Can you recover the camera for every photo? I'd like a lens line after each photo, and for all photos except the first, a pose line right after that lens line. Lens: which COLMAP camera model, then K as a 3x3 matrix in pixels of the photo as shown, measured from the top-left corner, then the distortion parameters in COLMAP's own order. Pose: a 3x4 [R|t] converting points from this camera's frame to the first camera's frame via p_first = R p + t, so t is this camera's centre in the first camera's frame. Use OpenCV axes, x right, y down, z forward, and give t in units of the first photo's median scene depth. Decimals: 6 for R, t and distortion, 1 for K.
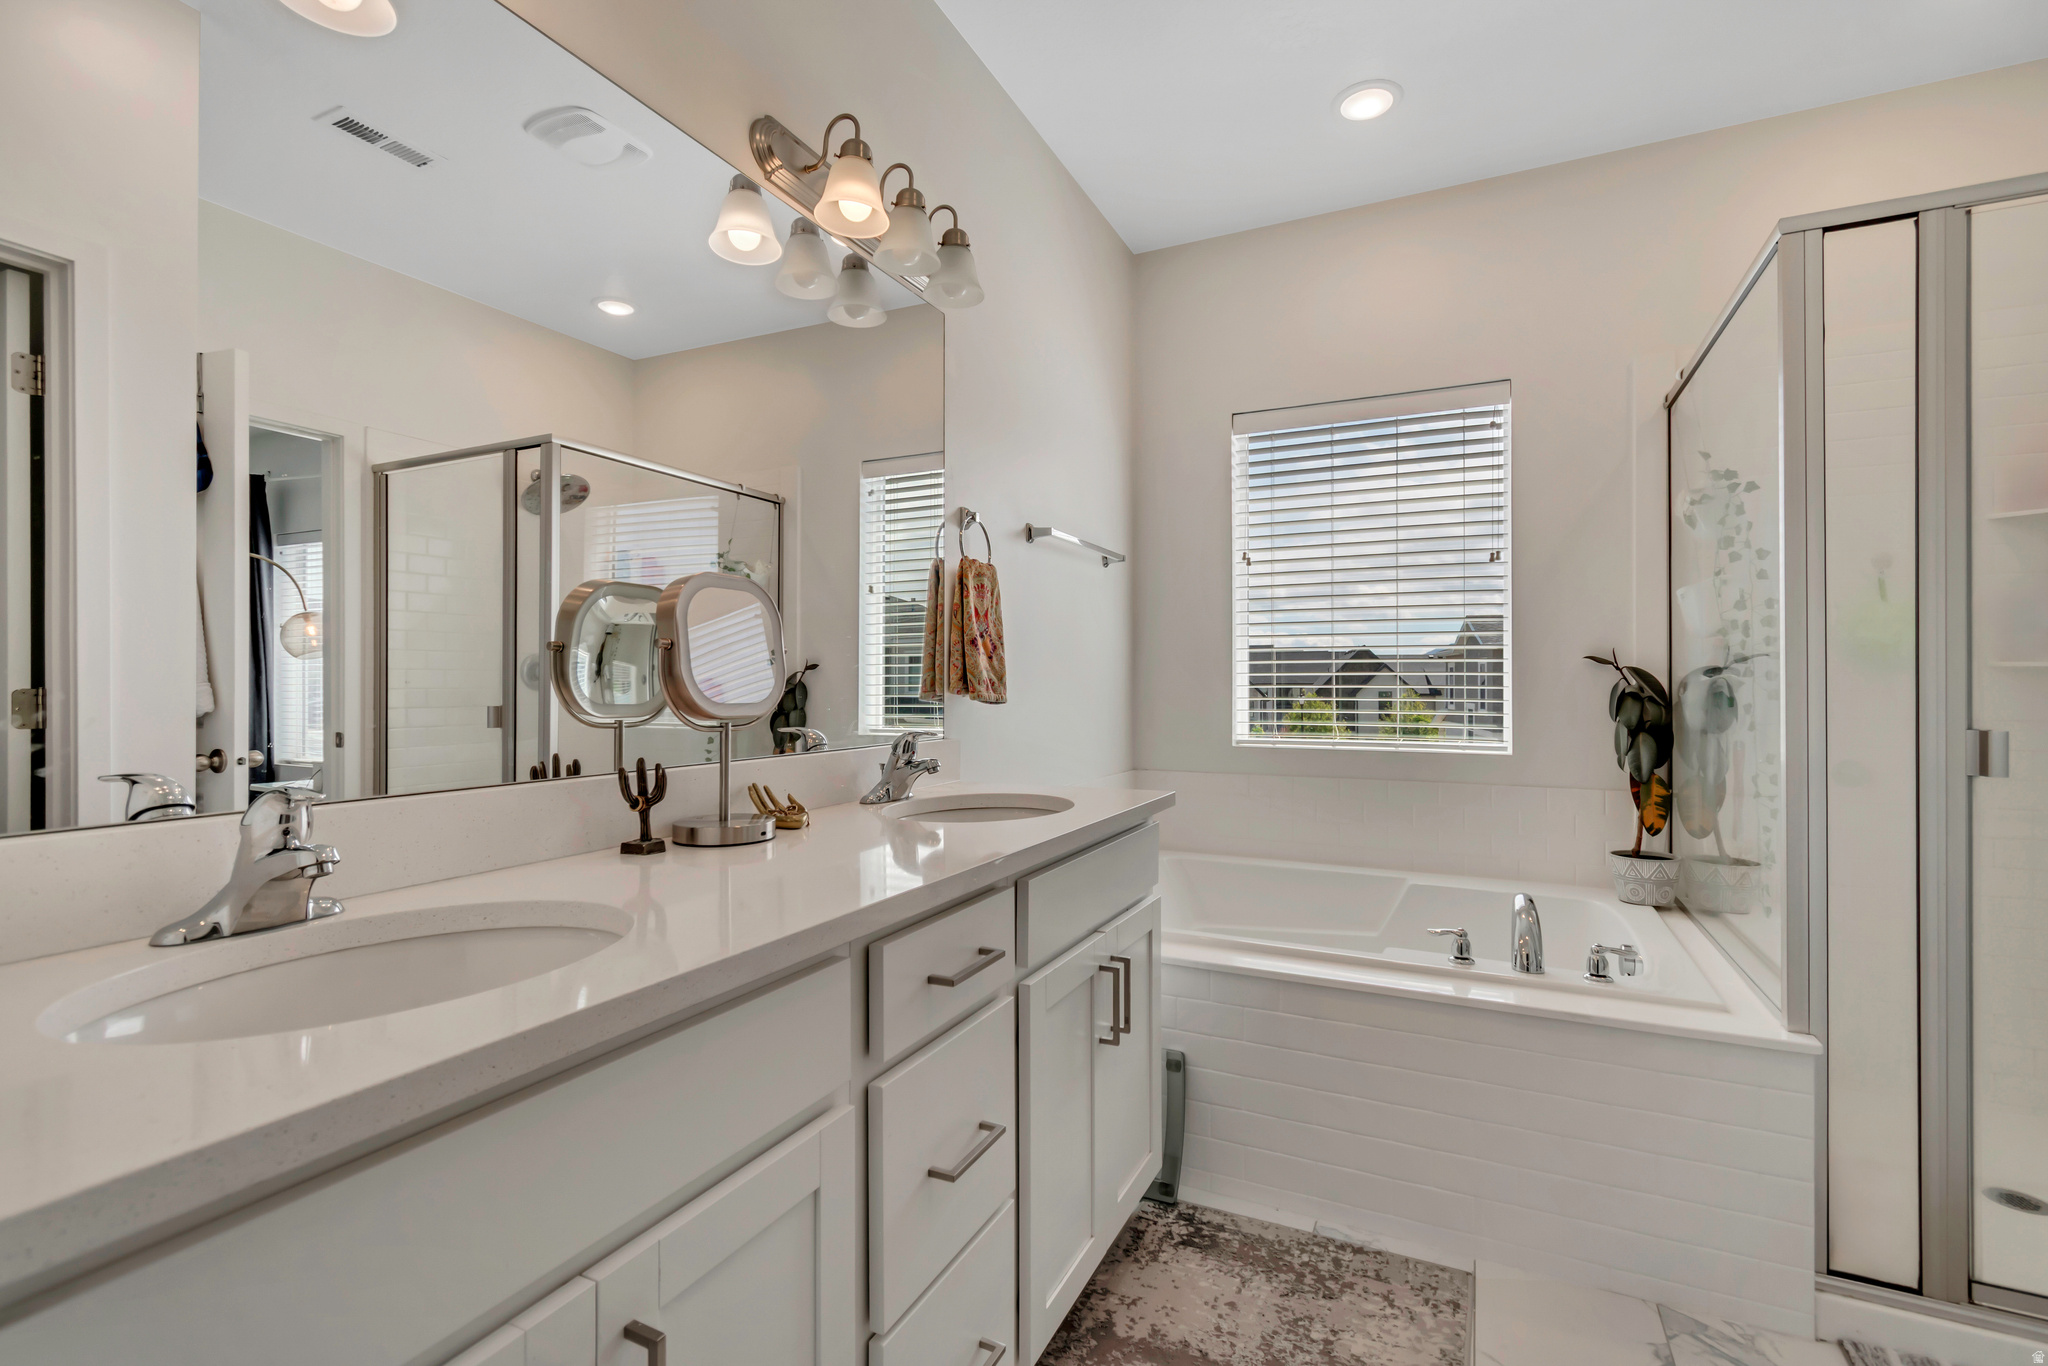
lens RADIAL K [[920.2, 0, 1028.2], [0, 920.2, 681.8], [0, 0, 1]] dist [0.000012, -0.000400]
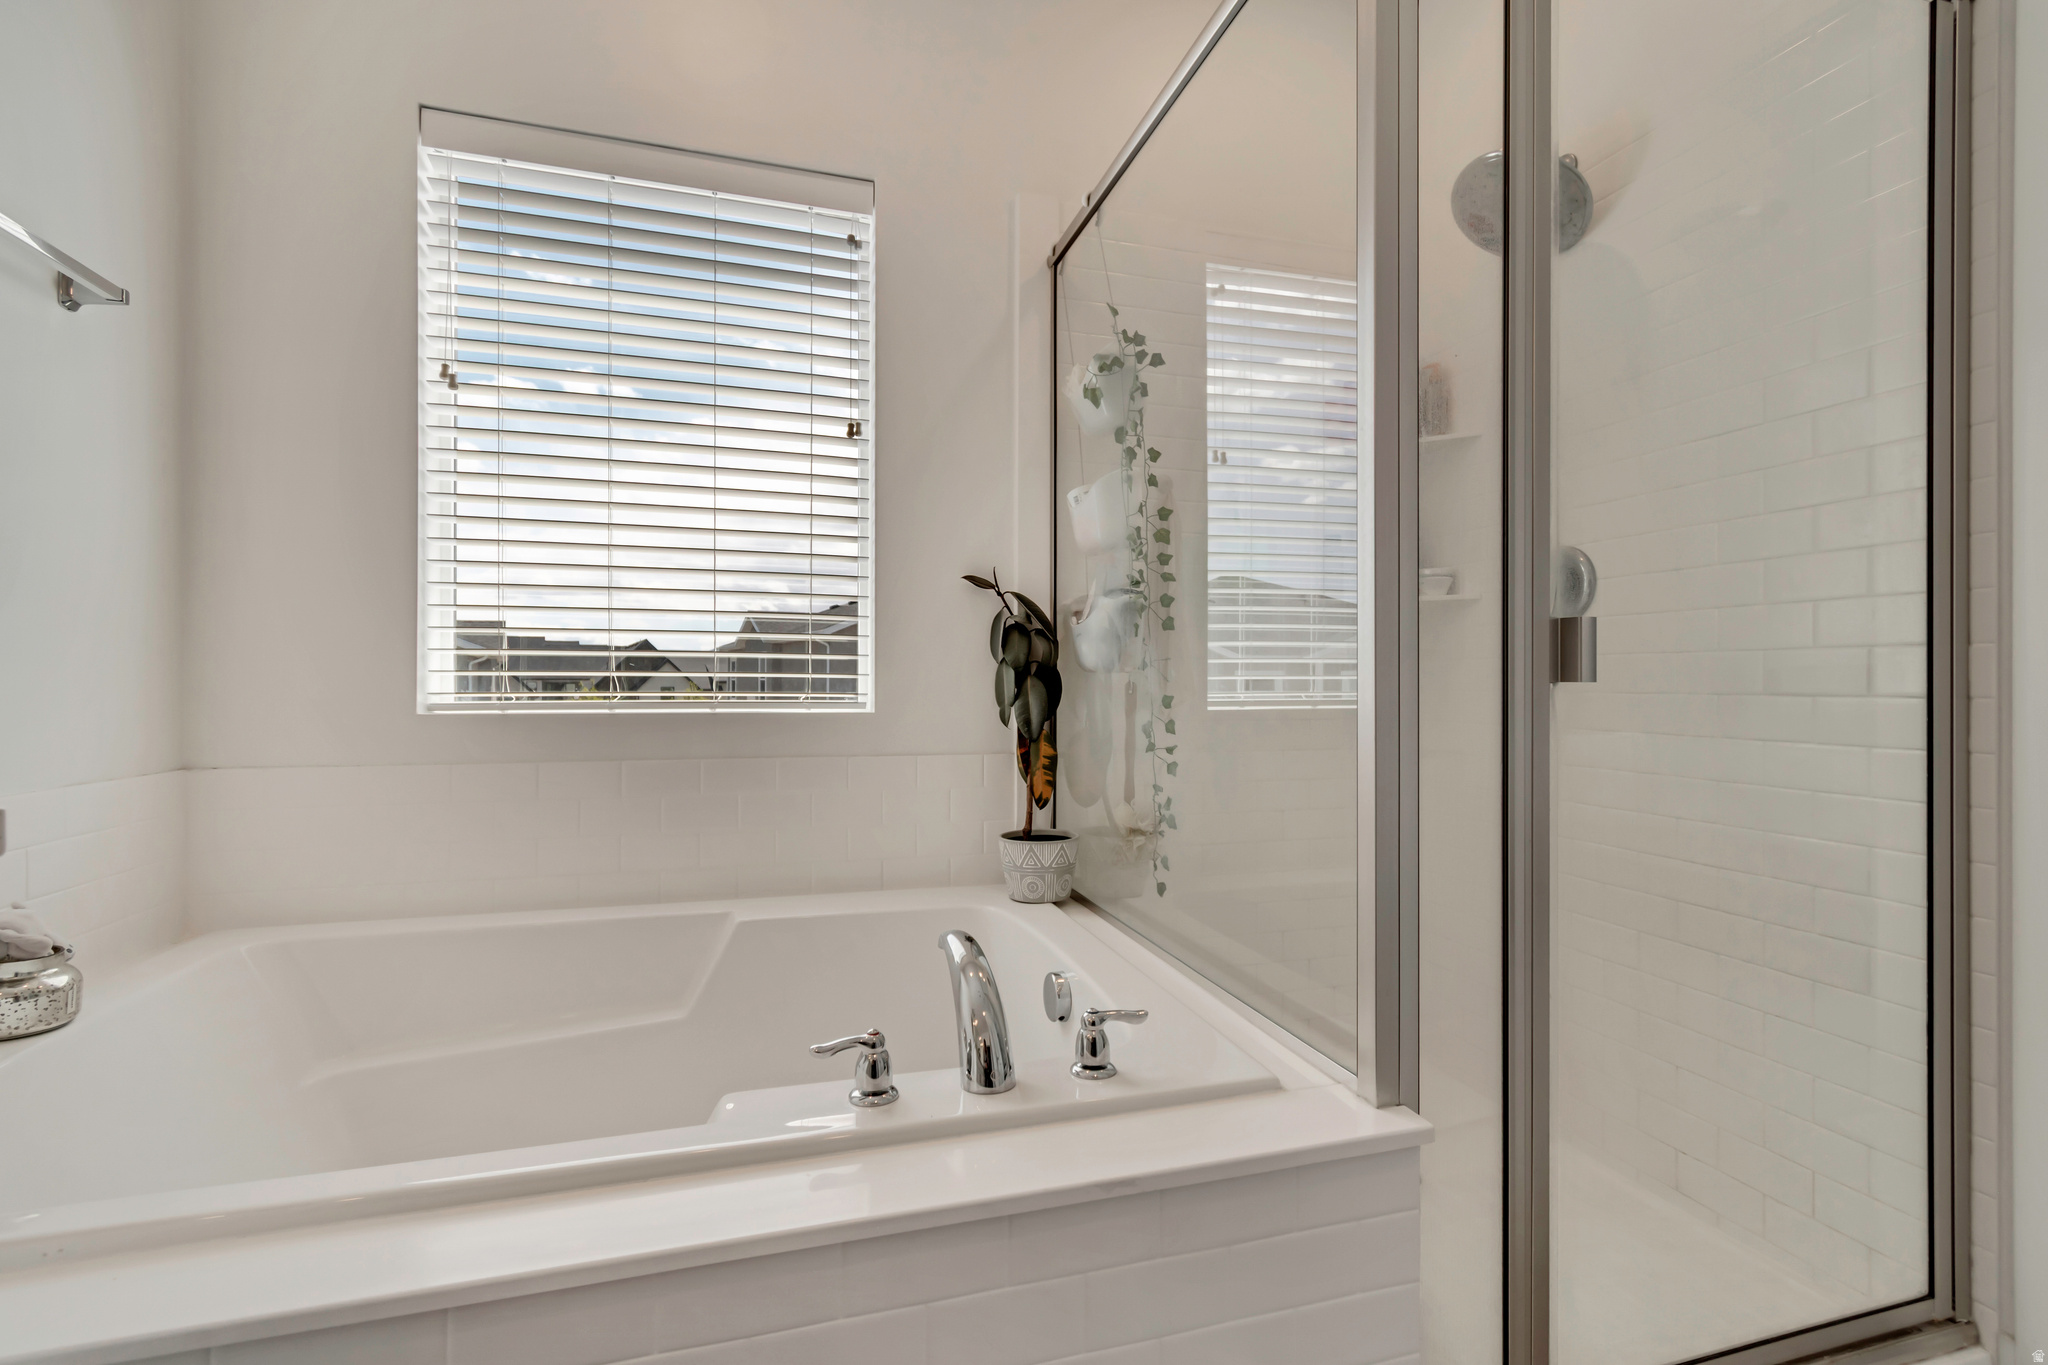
lens RADIAL K [[920.2, 0, 1028.2], [0, 920.2, 681.3], [0, 0, 1]] dist [0.000012, -0.000400]
pose [[0.735408, 0.004277, 0.677612, 0.146318], [-0.003943, 0.999990, -0.002032, 0.061354], [-0.677614, -0.001177, 0.735417, 0.436090]]
